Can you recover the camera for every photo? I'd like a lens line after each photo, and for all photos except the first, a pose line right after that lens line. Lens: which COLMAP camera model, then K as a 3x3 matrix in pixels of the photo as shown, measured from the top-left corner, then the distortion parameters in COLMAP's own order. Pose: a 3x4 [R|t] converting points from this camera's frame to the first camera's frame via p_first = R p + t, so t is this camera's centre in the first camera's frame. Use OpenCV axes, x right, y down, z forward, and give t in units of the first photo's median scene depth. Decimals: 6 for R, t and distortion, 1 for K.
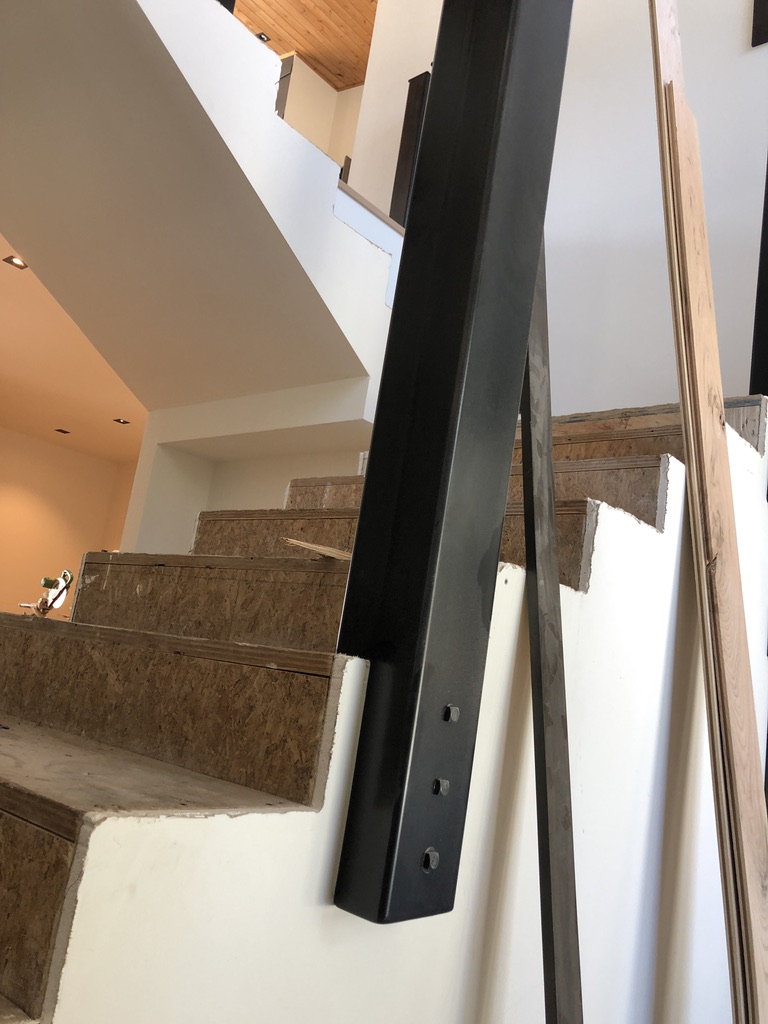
lens RADIAL K [[853.6, 0, 399.6], [0, 853.6, 496.8], [0, 0, 1]] dist [0.035759, -0.022405]
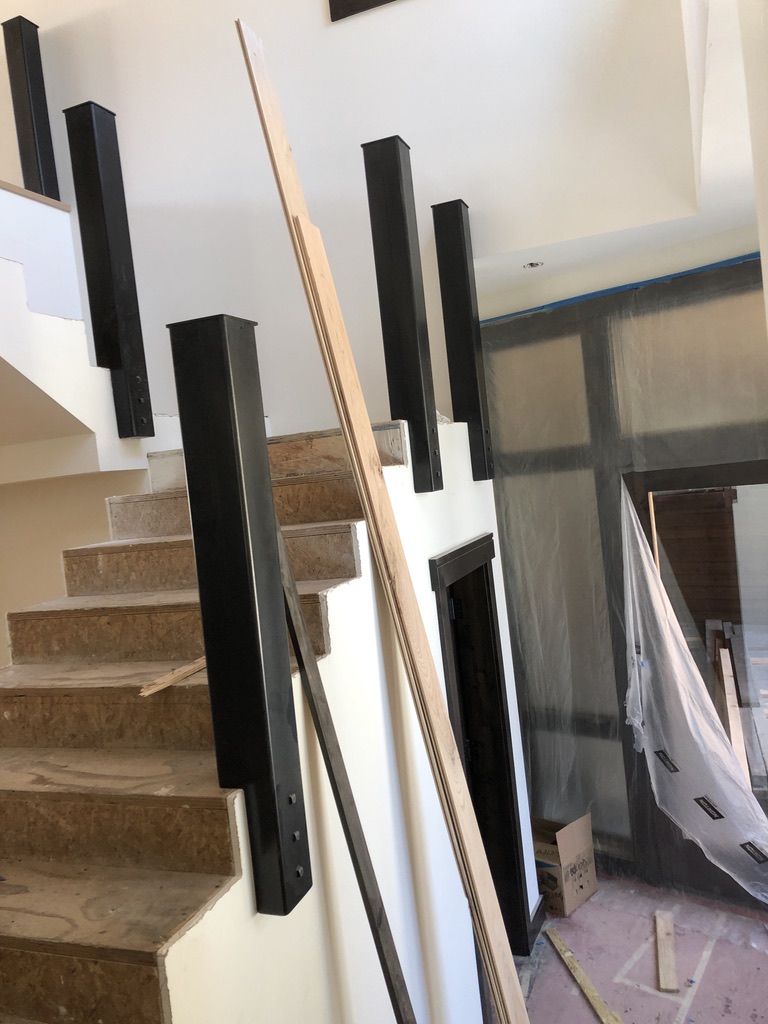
lens RADIAL K [[853.6, 0, 370.5], [0, 853.6, 487.3], [0, 0, 1]] dist [0.035759, -0.022405]
pose [[0.916482, -0.255940, 0.307500, -0.162609], [0.175678, 0.947988, 0.265437, -0.752480], [-0.359442, -0.189247, 0.913776, -0.563822]]
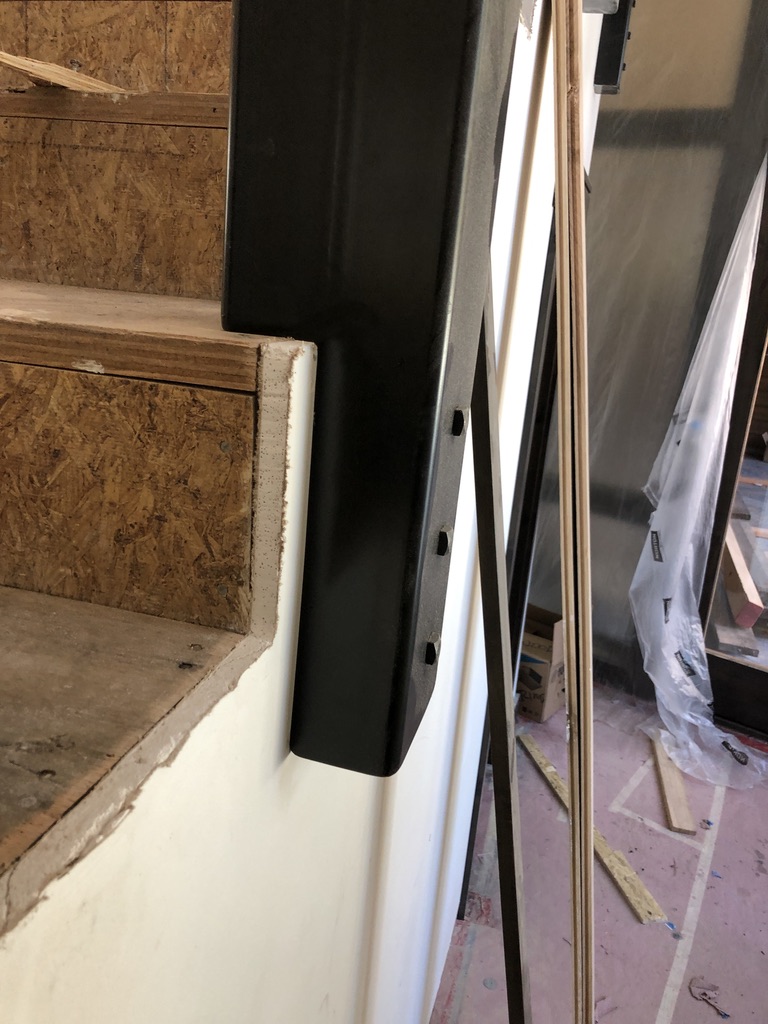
lens RADIAL K [[853.6, 0, 378.5], [0, 853.6, 492.7], [0, 0, 1]] dist [0.035759, -0.022405]
pose [[0.911832, -0.177534, 0.370195, -0.175629], [-0.036193, 0.863407, 0.503208, 0.017116], [-0.408966, -0.472239, 0.780857, 0.502315]]
